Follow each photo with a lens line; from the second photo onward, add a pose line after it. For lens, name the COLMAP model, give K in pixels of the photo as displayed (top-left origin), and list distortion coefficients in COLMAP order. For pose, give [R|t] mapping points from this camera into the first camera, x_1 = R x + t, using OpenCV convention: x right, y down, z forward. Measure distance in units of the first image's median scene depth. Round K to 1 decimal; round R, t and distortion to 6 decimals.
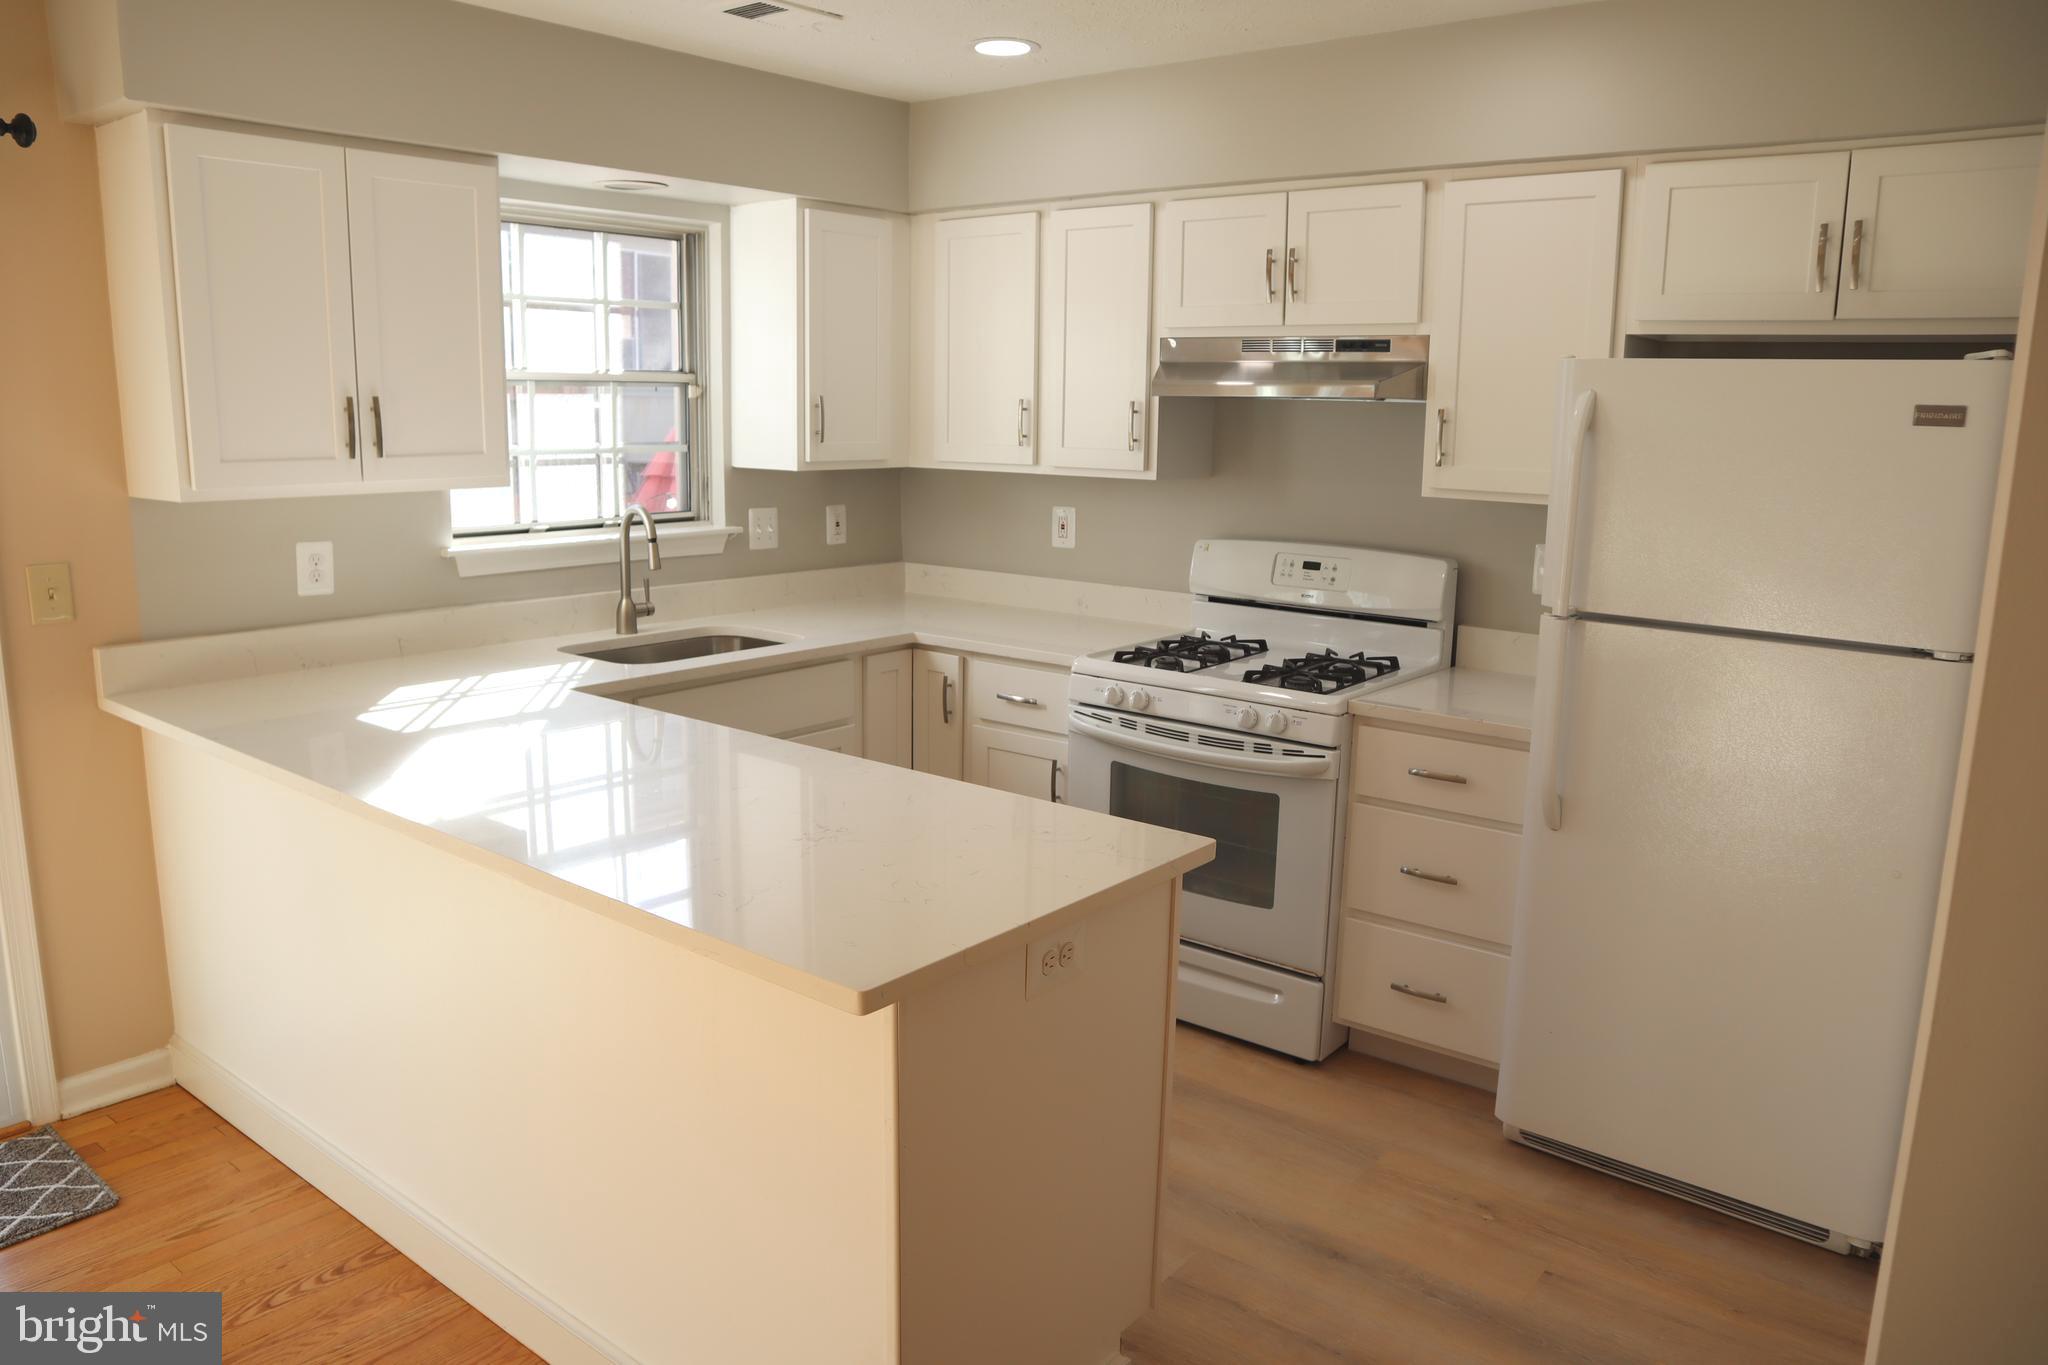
lens RADIAL K [[1439.7, 0, 1030.0], [0, 1439.7, 677.4], [0, 0, 1]] dist [-0.095718, 0.003401]
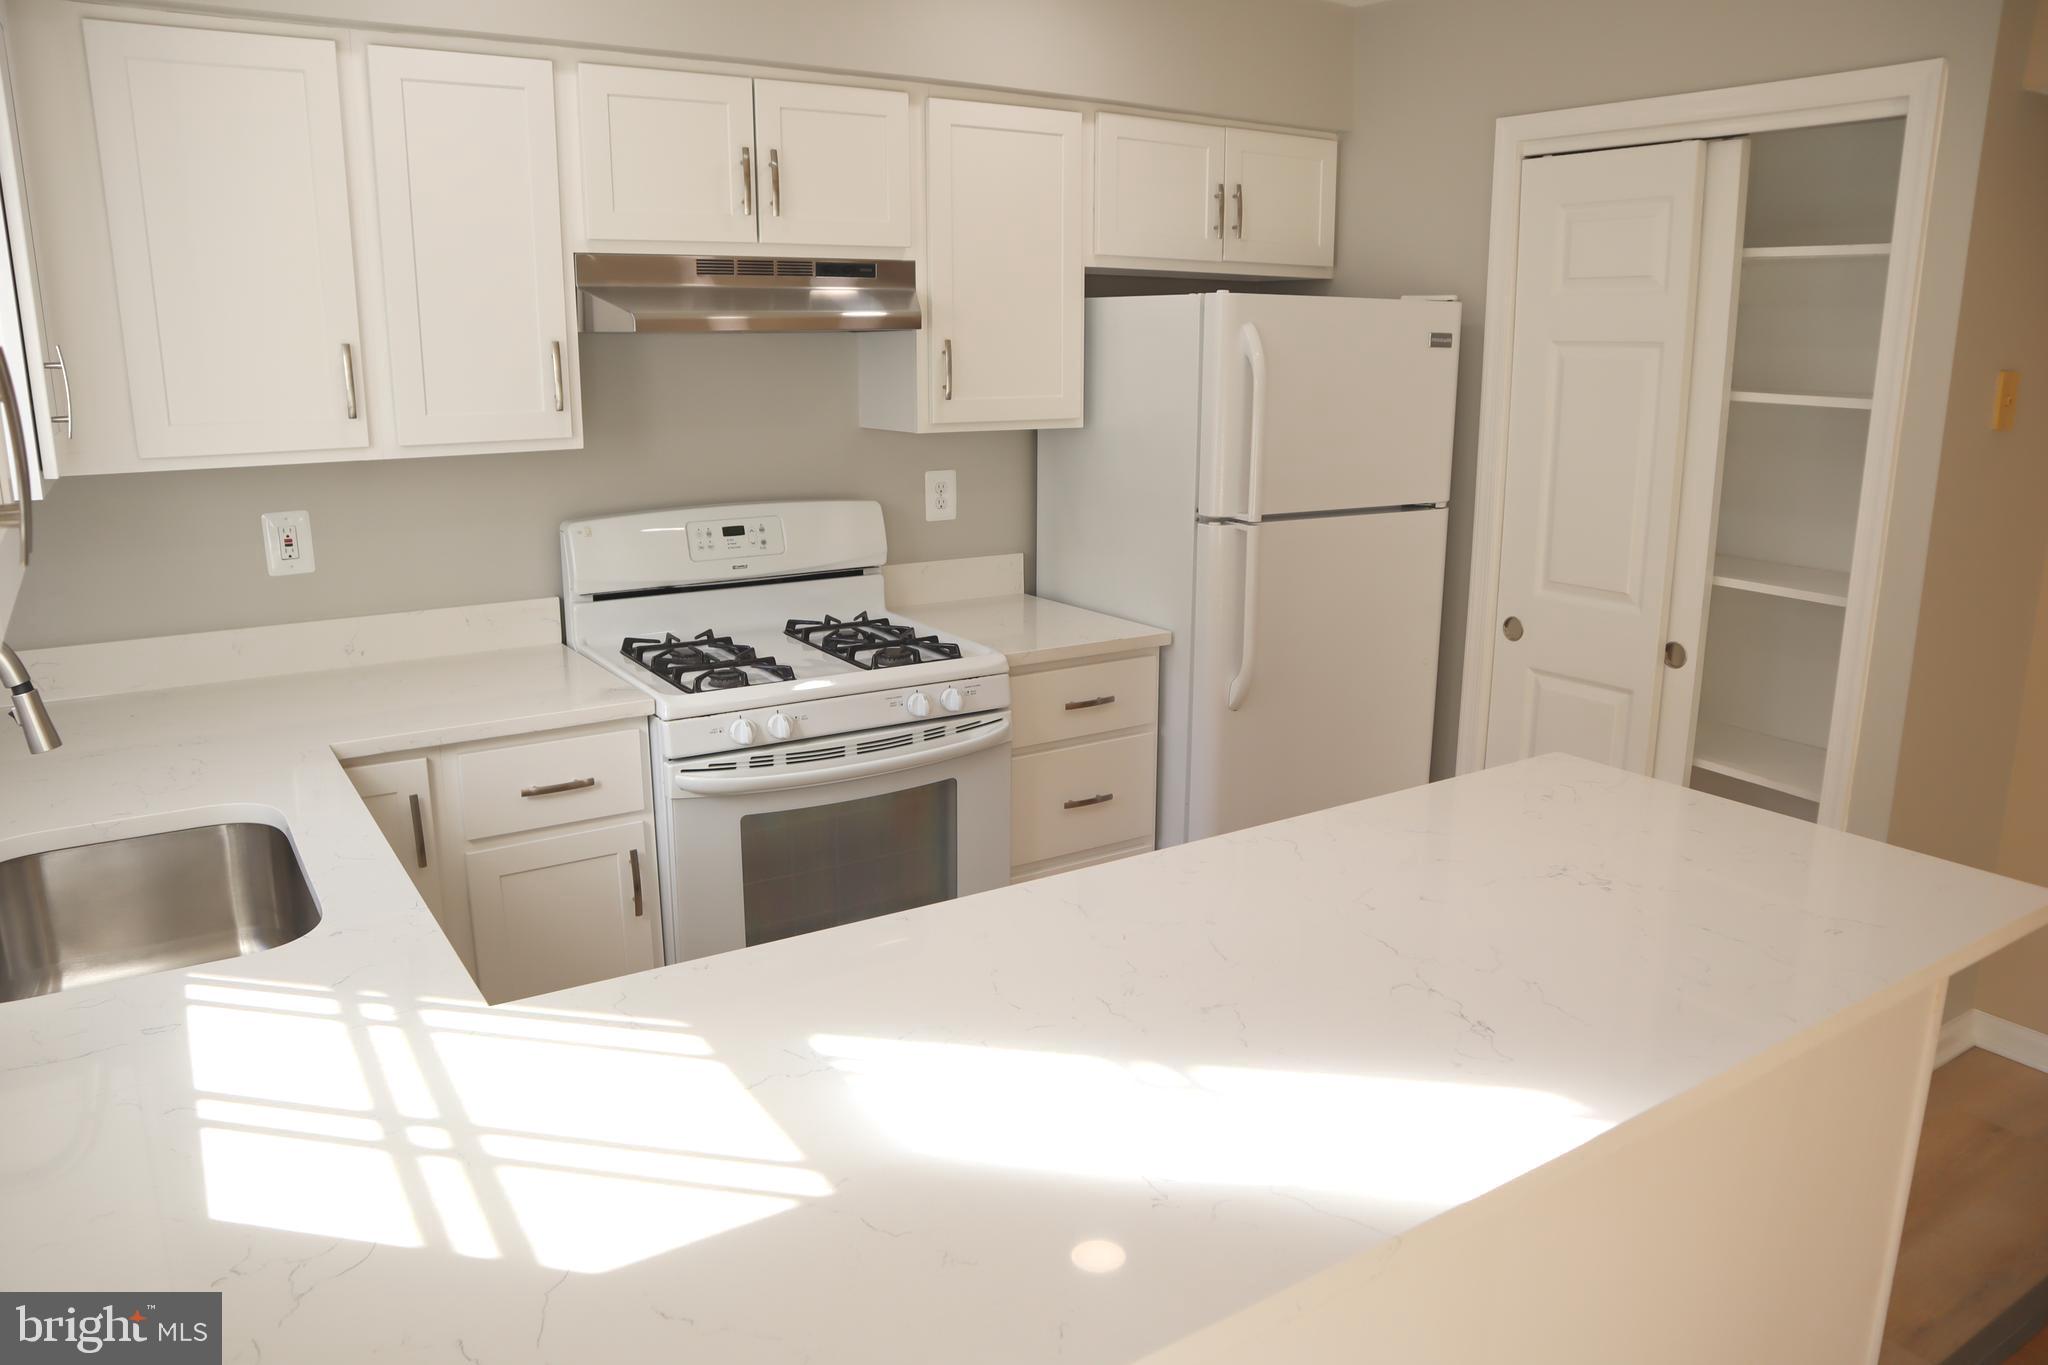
lens RADIAL K [[1439.7, 0, 1031.9], [0, 1439.7, 683.9], [0, 0, 1]] dist [-0.095718, 0.003401]
pose [[0.294877, -0.238598, 0.925267, -0.569984], [0.176954, 0.965210, 0.192503, -0.125994], [-0.939007, 0.106965, 0.326839, 0.586209]]
